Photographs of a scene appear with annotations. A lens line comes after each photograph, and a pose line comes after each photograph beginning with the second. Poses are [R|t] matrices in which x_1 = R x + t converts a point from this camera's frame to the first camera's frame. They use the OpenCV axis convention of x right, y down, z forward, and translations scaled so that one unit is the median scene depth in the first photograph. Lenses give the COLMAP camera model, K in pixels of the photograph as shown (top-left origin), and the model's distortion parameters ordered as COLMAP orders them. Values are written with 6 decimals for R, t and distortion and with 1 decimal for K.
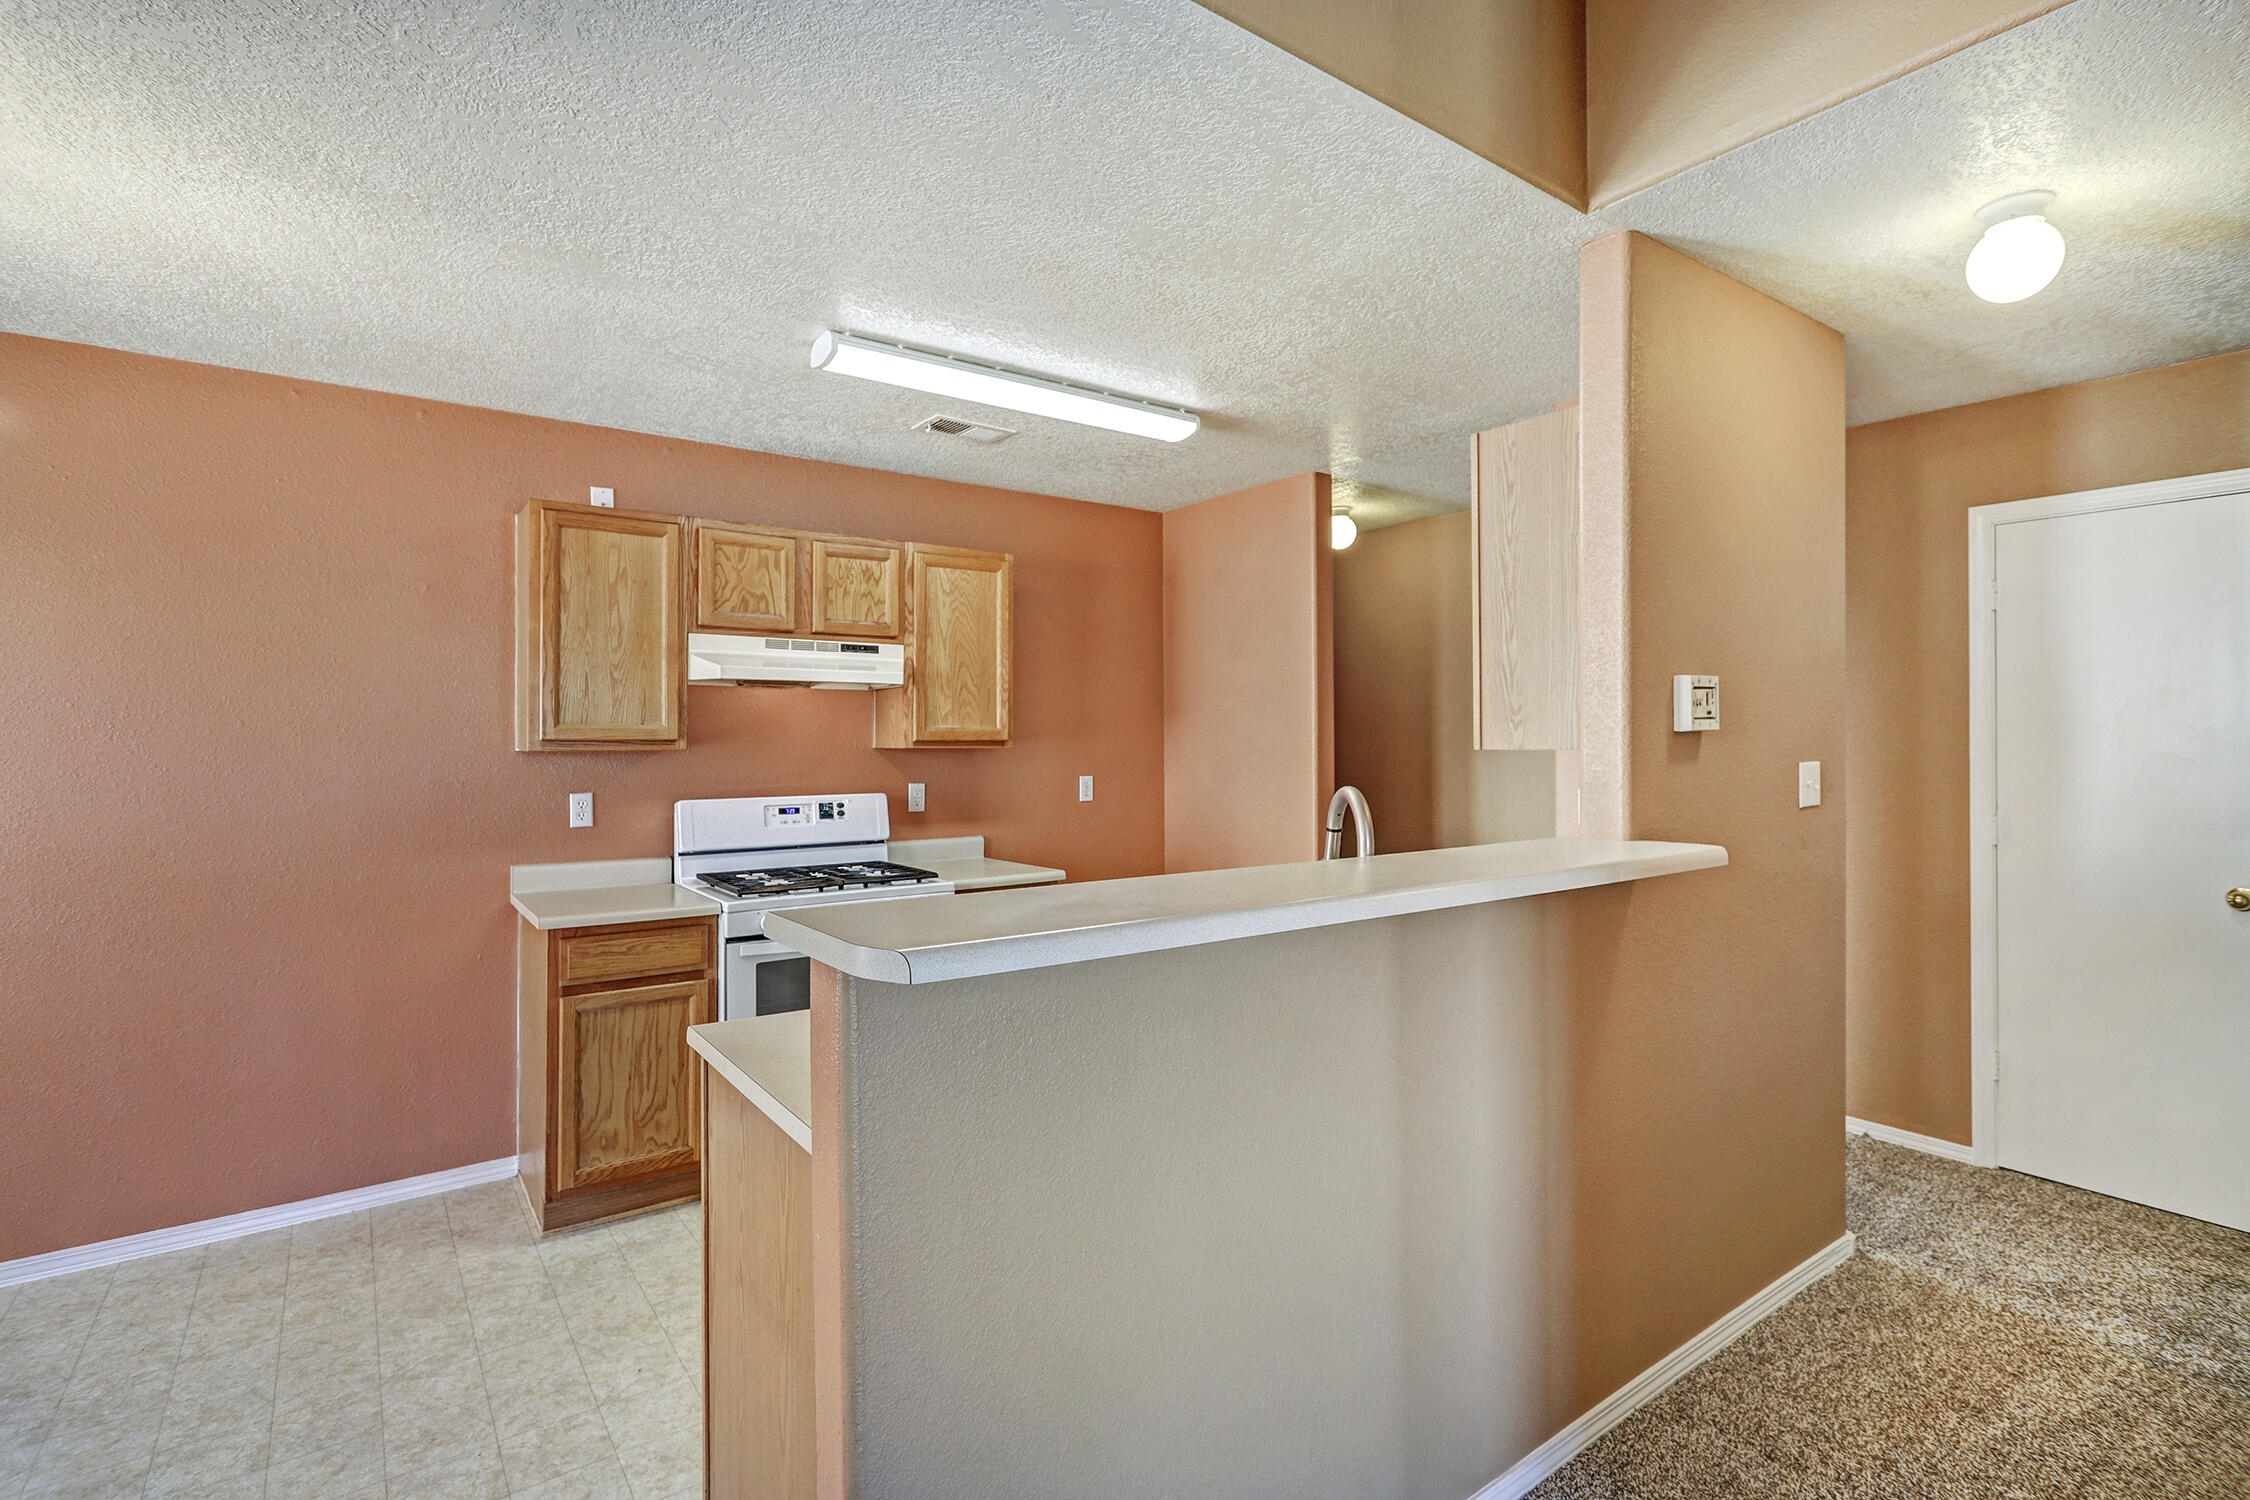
lens RADIAL K [[1046.3, 0, 1125.0], [0, 1046.3, 750.0], [0, 0, 1]] dist [0.003411, -0.000156]
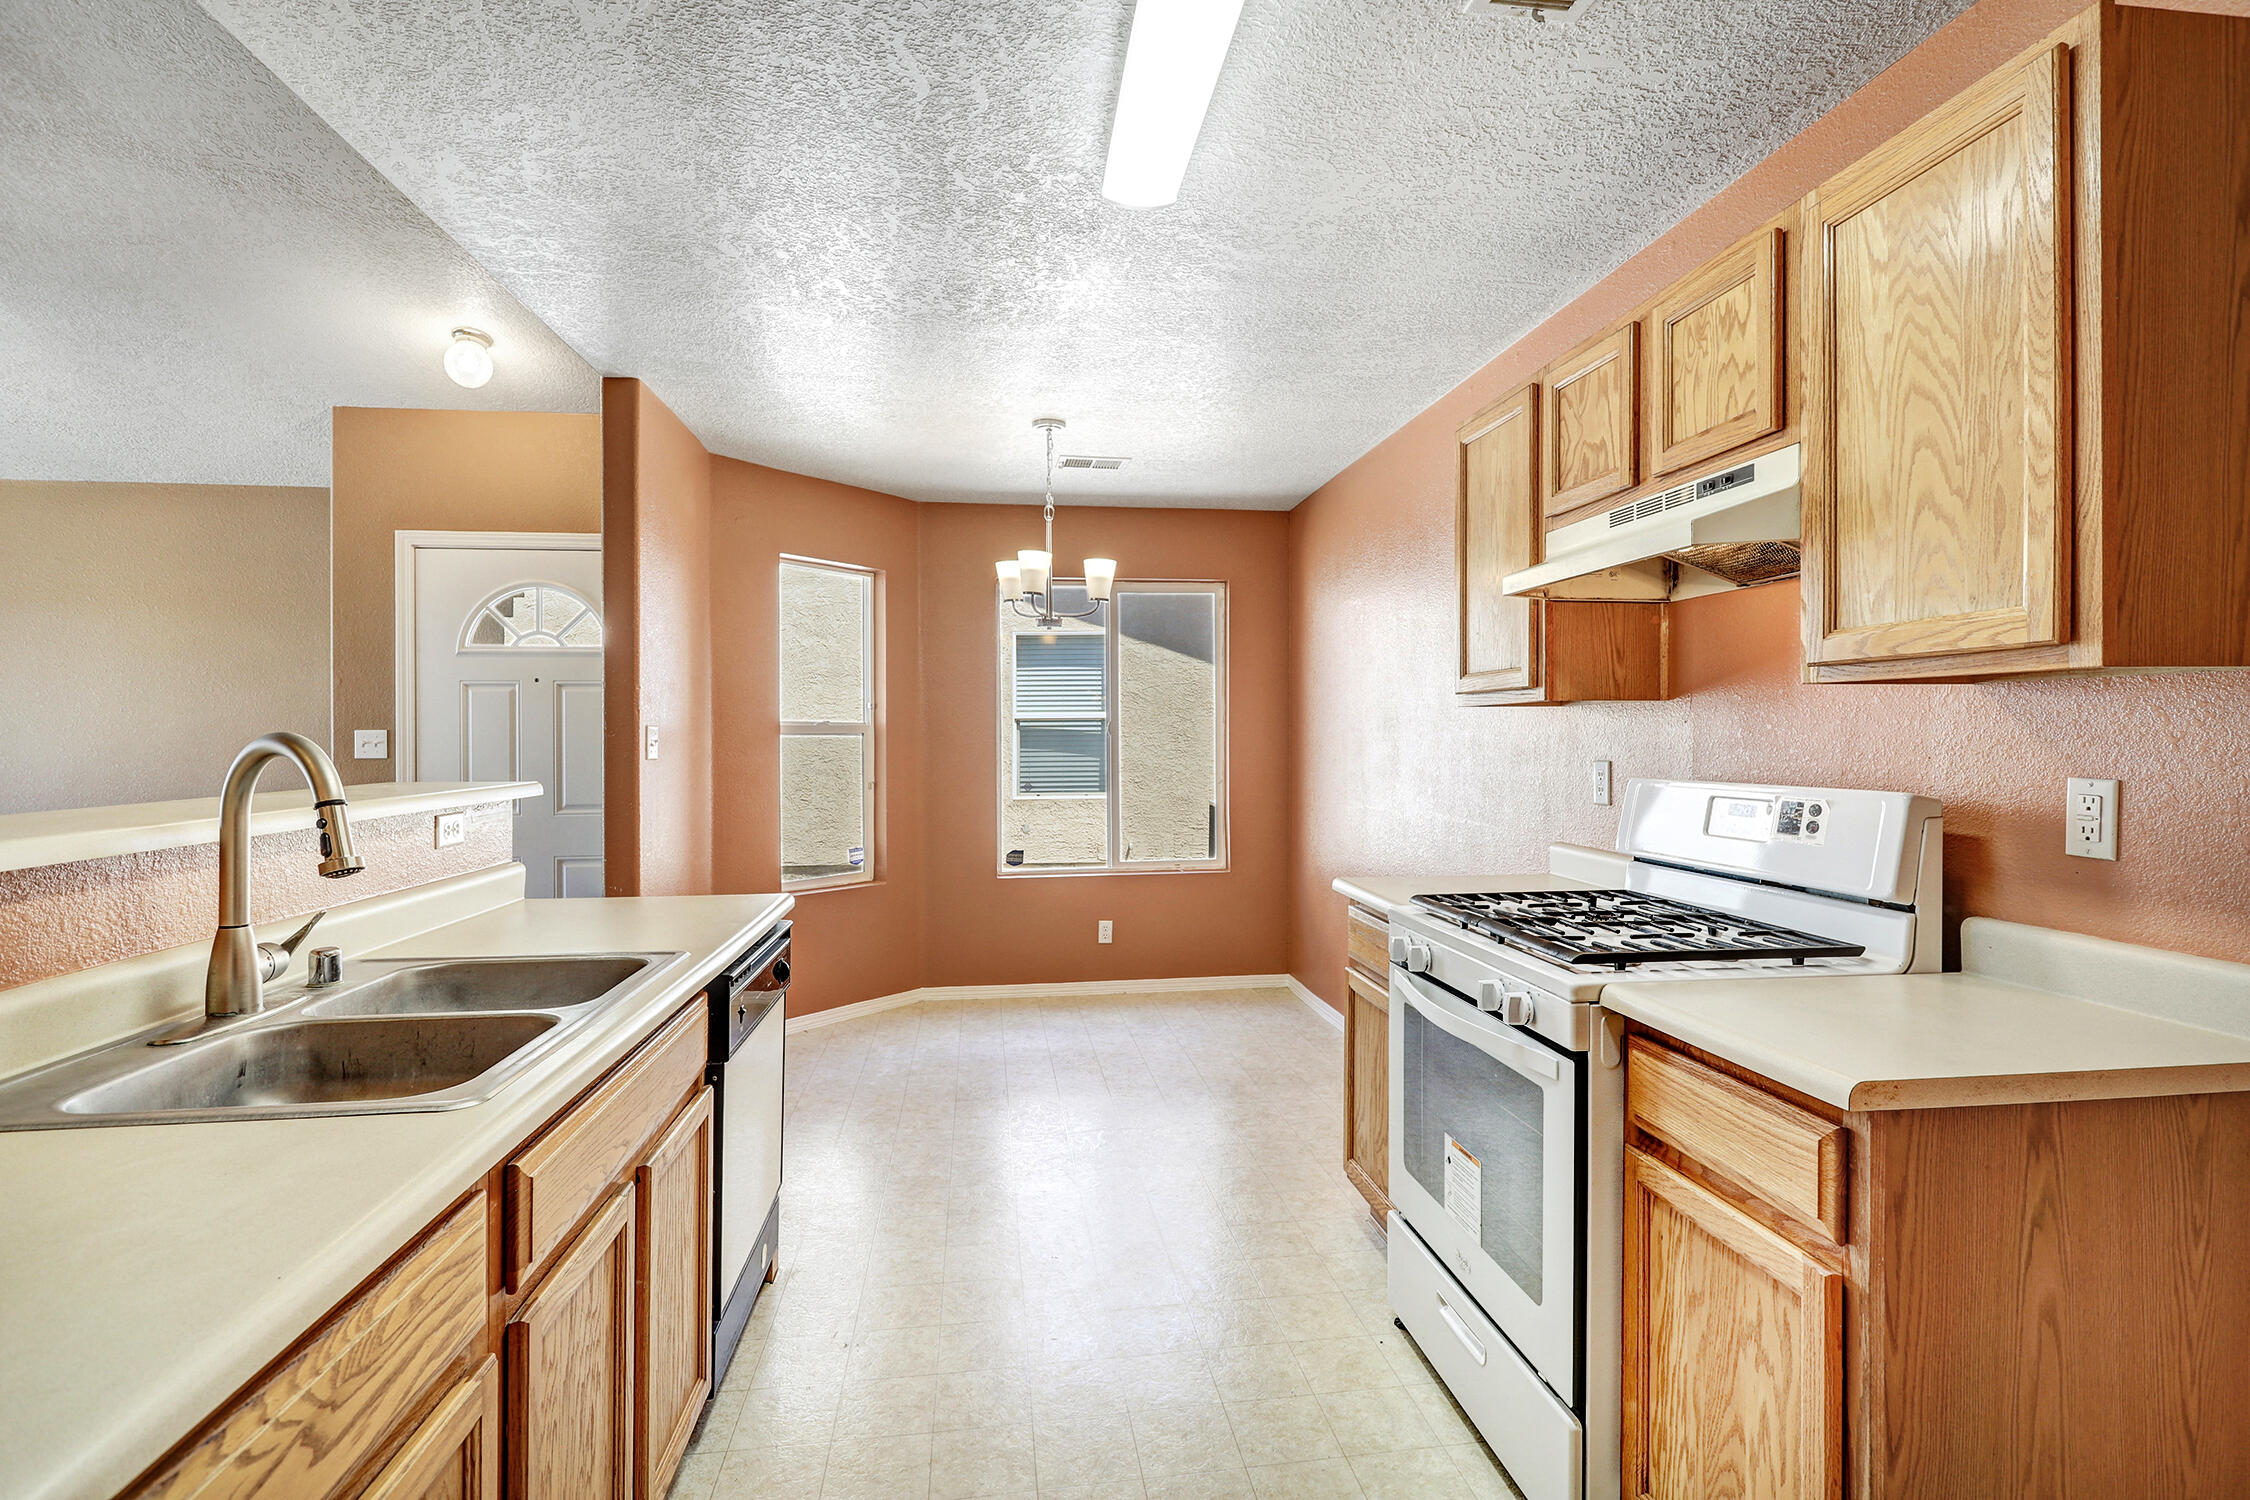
lens RADIAL K [[1046.3, 0, 1125.0], [0, 1046.3, 750.0], [0, 0, 1]] dist [0.003411, -0.000156]
pose [[-0.467054, 0.014188, -0.884115, 0.295283], [-0.009002, 0.999743, 0.020799, 0.018620], [0.884183, 0.017673, -0.466806, 0.951895]]
